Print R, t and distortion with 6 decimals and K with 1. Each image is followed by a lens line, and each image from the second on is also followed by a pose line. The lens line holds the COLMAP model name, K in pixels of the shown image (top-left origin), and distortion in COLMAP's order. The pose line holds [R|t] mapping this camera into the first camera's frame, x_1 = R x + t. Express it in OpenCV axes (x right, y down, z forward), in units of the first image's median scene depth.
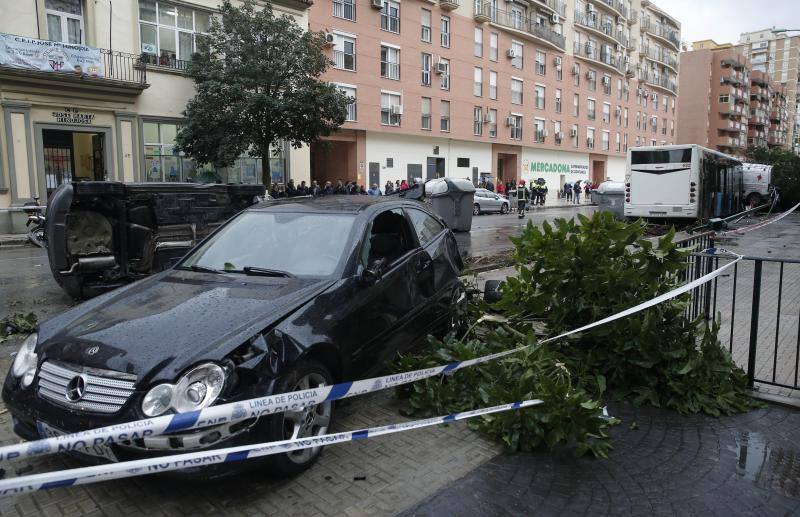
lens RADIAL K [[562.1, 0, 393.9], [0, 562.1, 247.7], [0, 0, 1]] dist [-0.095223, 0.081277]
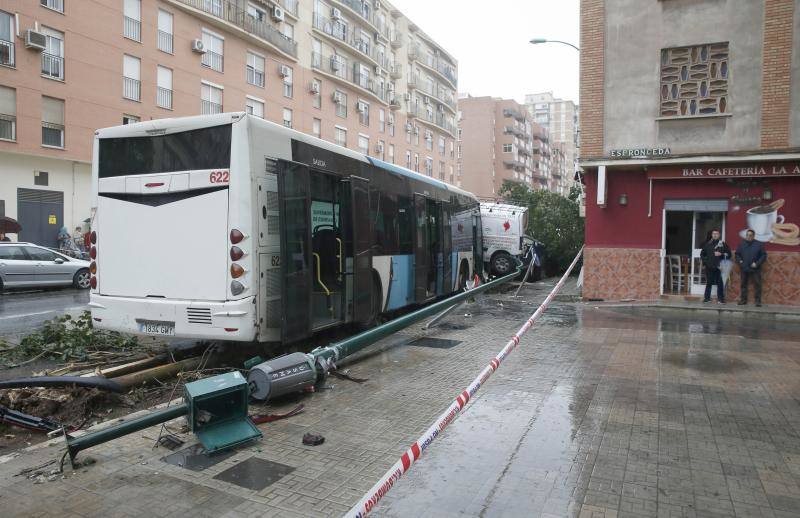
lens RADIAL K [[562.1, 0, 393.9], [0, 562.1, 248.2], [0, 0, 1]] dist [-0.095223, 0.081277]
pose [[0.952617, 0.004888, 0.304133, 0.186244], [0.022259, 0.996070, -0.085728, -0.027816], [-0.303357, 0.088436, 0.948764, 0.234700]]
